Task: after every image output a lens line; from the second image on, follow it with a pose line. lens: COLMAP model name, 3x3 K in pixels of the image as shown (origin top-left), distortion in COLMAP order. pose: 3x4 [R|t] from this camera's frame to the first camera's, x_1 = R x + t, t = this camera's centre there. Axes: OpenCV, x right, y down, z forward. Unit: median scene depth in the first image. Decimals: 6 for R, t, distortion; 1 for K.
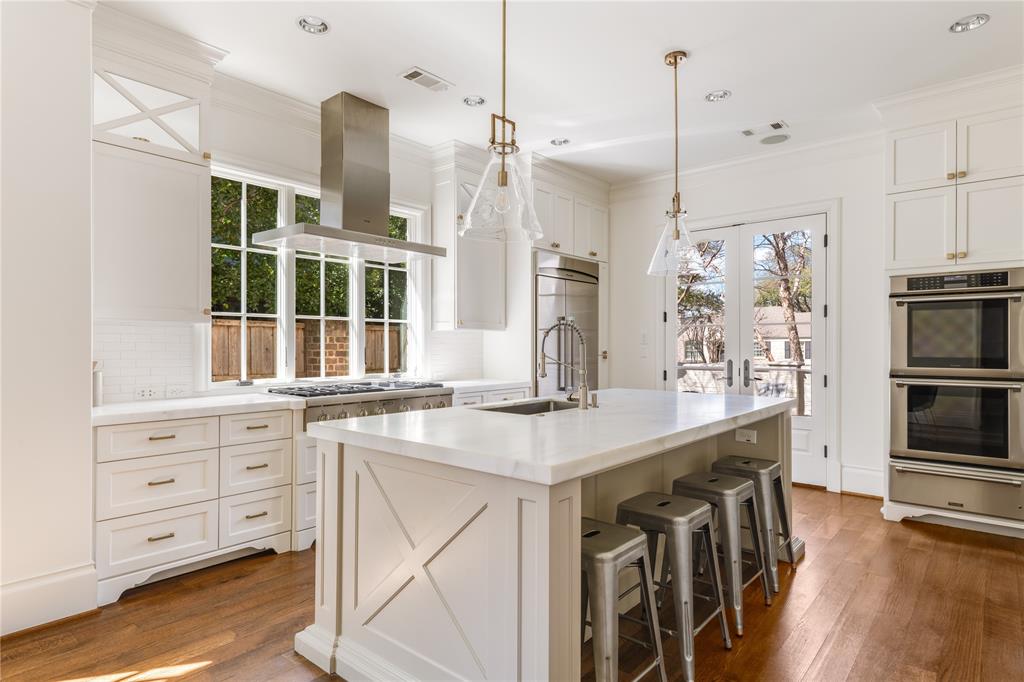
lens RADIAL K [[561.7, 0, 510.6], [0, 561.7, 340.6], [0, 0, 1]] dist [0.009134, 0.001502]
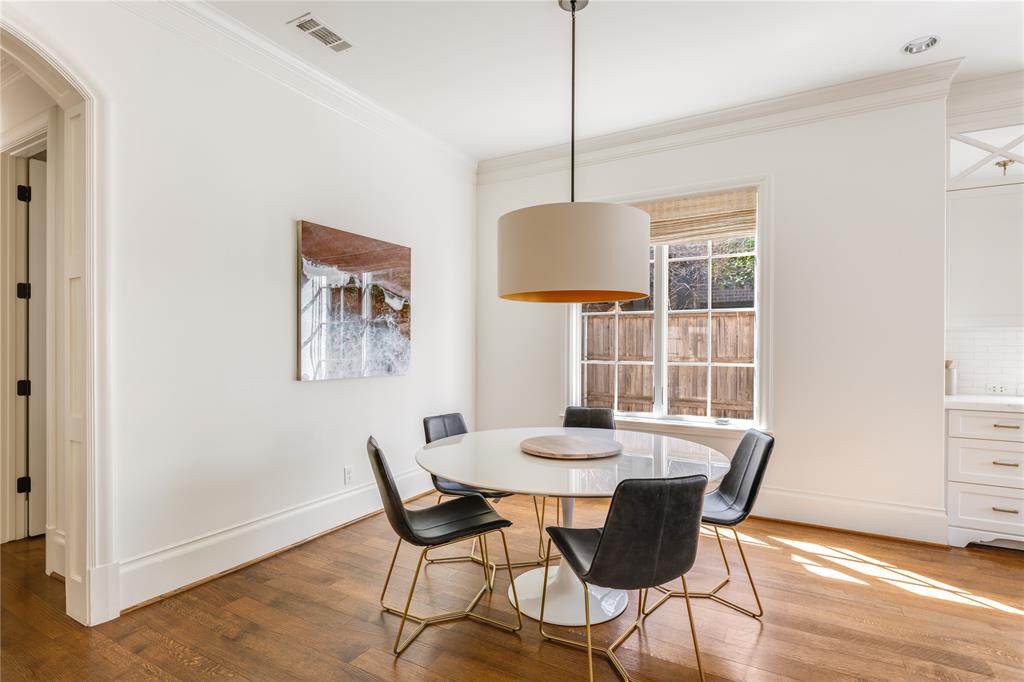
lens RADIAL K [[505.6, 0, 512.7], [0, 505.6, 342.1], [0, 0, 1]] dist [0.002650, 0.000354]
pose [[0.187246, 0.000843, -0.982313, 0.241142], [-0.002648, 0.999996, 0.000354, -0.001475], [0.982309, 0.002535, 0.187248, -0.221635]]
